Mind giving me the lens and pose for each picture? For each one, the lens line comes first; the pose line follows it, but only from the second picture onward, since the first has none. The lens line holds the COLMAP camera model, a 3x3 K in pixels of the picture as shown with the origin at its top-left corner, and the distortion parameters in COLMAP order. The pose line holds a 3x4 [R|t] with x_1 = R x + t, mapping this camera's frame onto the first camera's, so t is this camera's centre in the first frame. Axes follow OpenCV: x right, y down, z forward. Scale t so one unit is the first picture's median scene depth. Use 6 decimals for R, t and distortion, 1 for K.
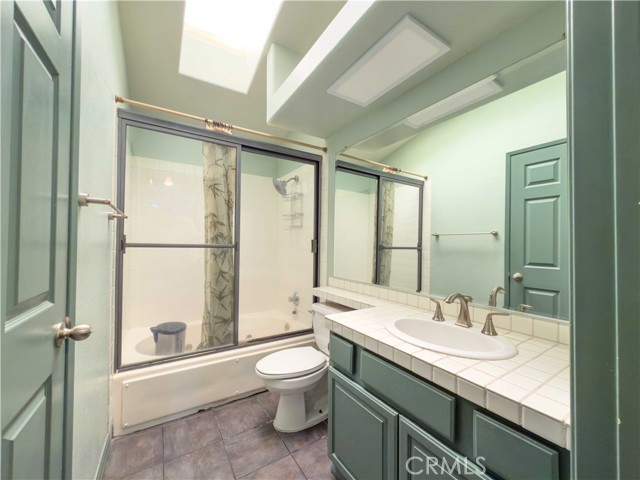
lens RADIAL K [[256.0, 0, 324.2], [0, 256.0, 241.8], [0, 0, 1]] dist [0.001266, -0.000275]
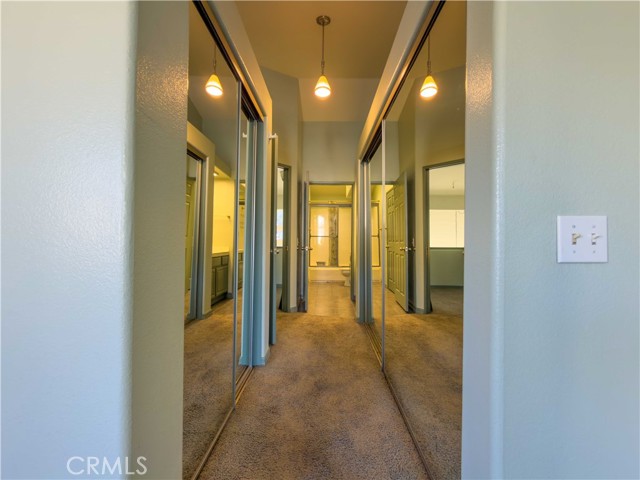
lens RADIAL K [[256.0, 0, 320.9], [0, 256.0, 237.2], [0, 0, 1]] dist [0.001266, -0.000275]
pose [[0.832127, -0.002858, -0.554578, 1.339301], [0.005323, 0.999982, 0.002835, 0.012336], [0.554559, -0.005311, 0.832127, -1.907798]]
